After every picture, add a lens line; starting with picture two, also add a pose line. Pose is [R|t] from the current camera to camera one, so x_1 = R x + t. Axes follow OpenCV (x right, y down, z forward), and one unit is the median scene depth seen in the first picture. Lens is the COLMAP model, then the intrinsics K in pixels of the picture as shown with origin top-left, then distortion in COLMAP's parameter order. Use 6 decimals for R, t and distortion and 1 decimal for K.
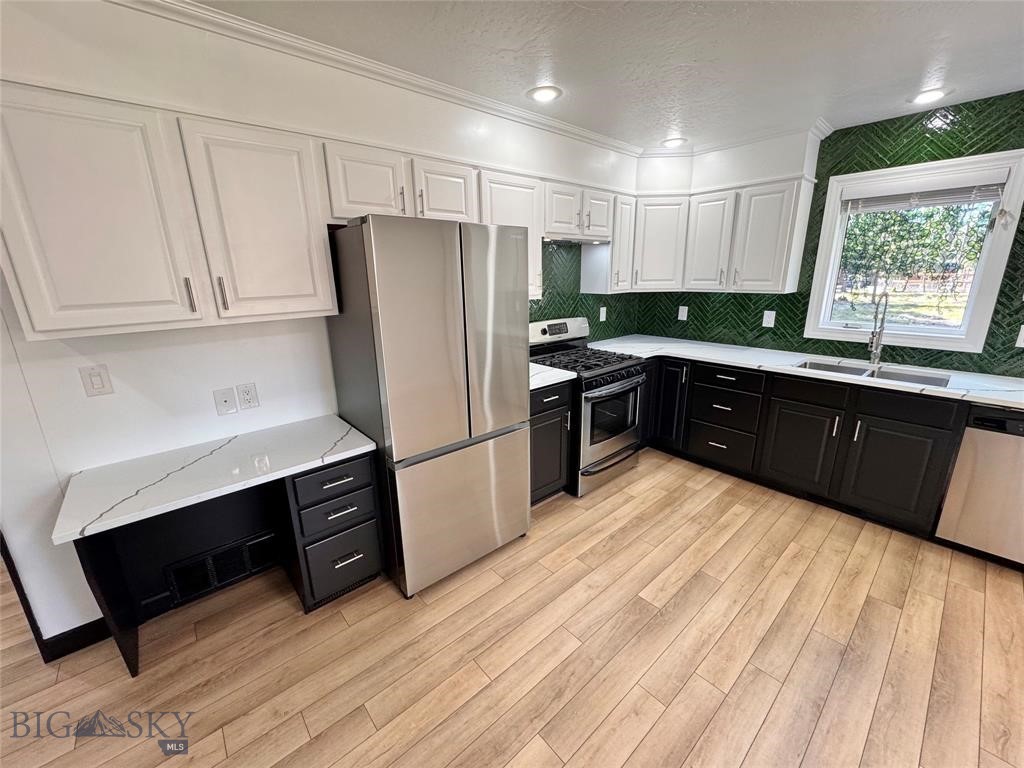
lens RADIAL K [[410.5, 0, 511.5], [0, 410.5, 383.1], [0, 0, 1]] dist [-0.002966, 0.000509]
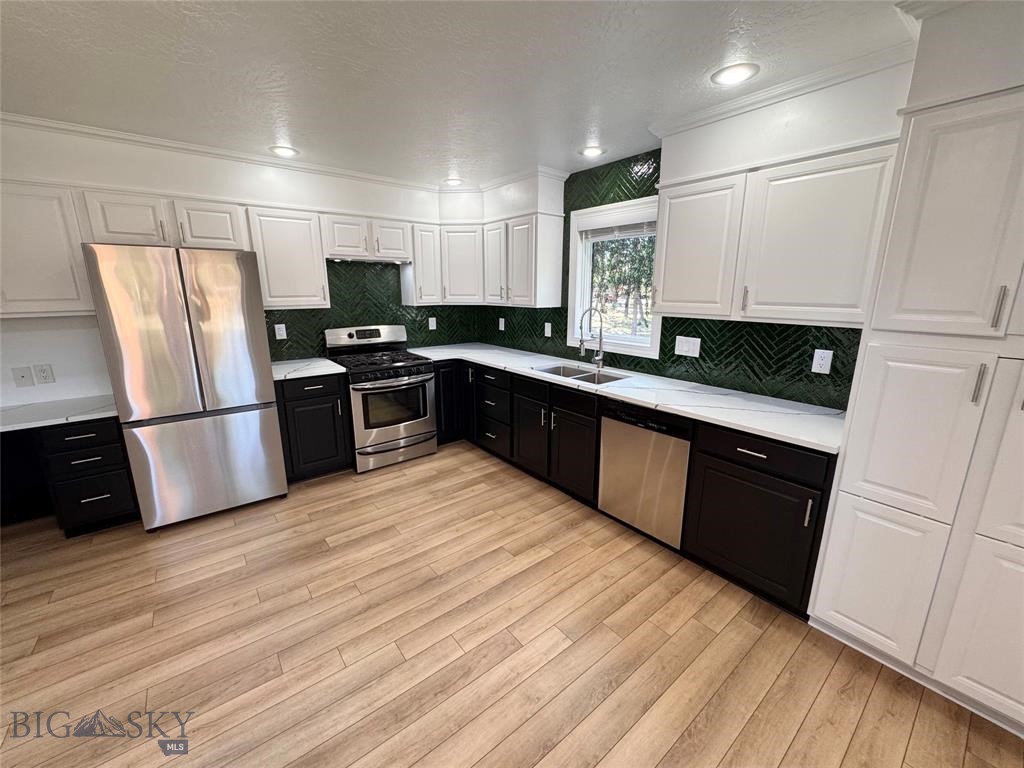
lens RADIAL K [[410.5, 0, 512.9], [0, 410.5, 383.2], [0, 0, 1]] dist [-0.002966, 0.000509]
pose [[0.998638, 0.028527, -0.043684, 0.818596], [-0.030011, 0.998981, -0.033707, 0.053154], [0.042678, 0.034972, 0.998477, -0.229547]]
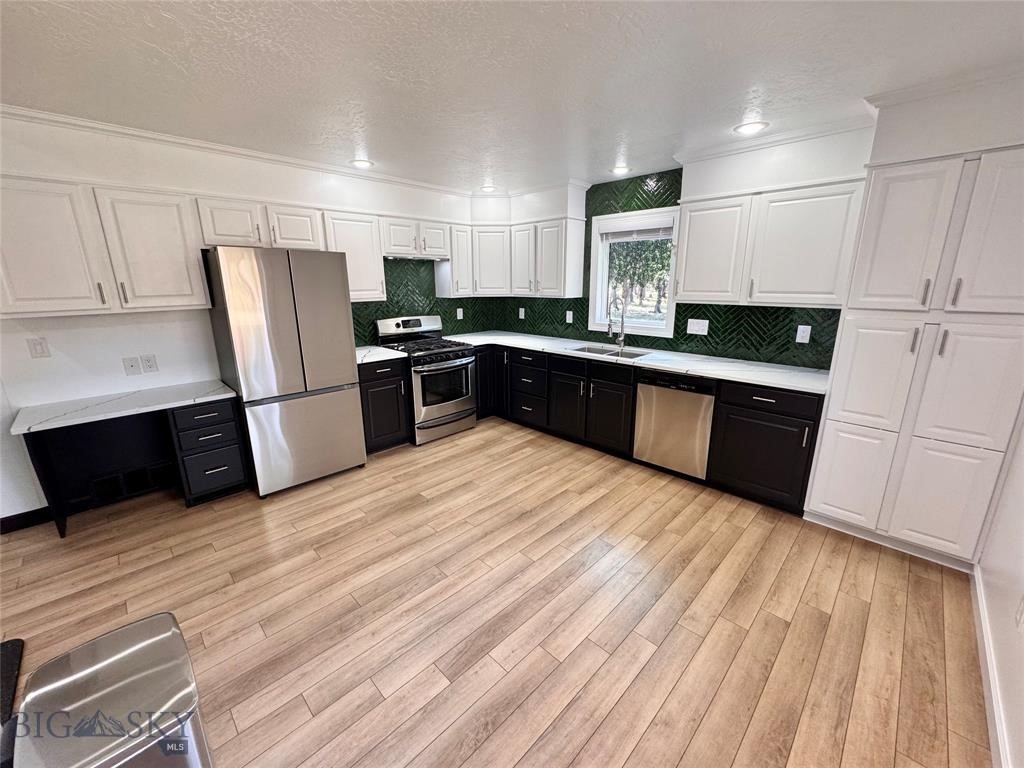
lens RADIAL K [[410.5, 0, 512.5], [0, 410.5, 383.7], [0, 0, 1]] dist [-0.002966, 0.000509]
pose [[0.997614, -0.006339, 0.068749, 0.482643], [0.007456, 0.999844, -0.016001, 0.120234], [-0.068637, 0.016476, 0.997506, -0.481157]]
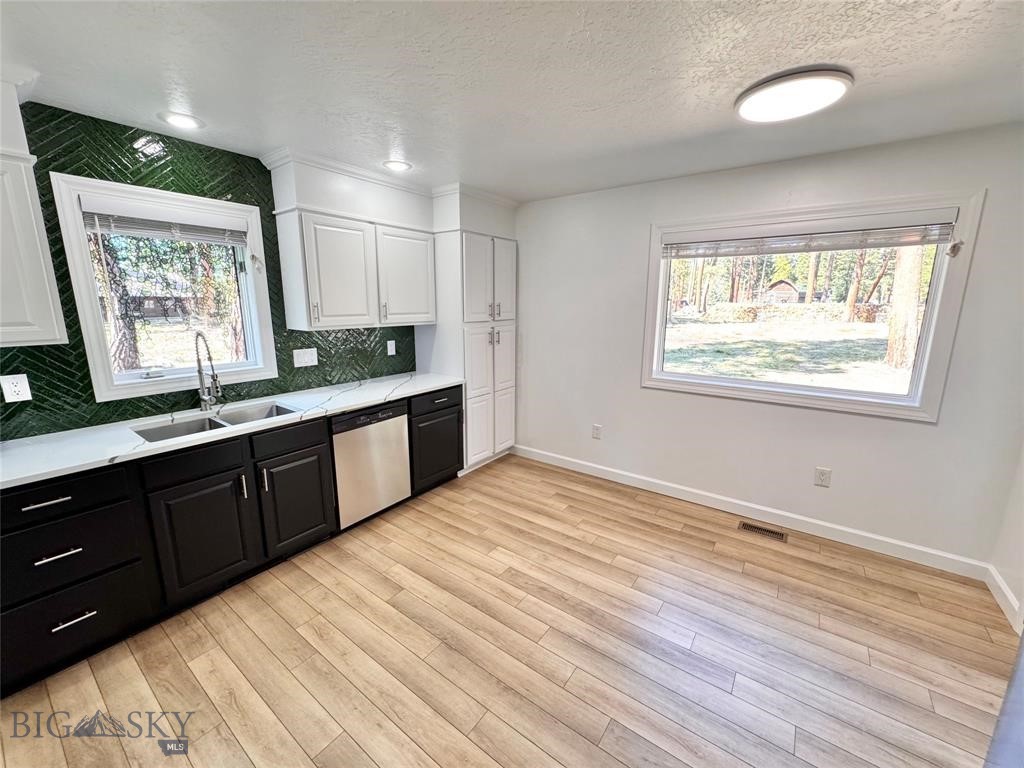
lens RADIAL K [[410.5, 0, 513.5], [0, 410.5, 381.1], [0, 0, 1]] dist [-0.002966, 0.000509]
pose [[-0.220056, -0.174070, 0.959831, -0.124575], [0.253058, 0.940078, 0.228505, -0.168311], [-0.942092, 0.293177, -0.162820, 0.594784]]
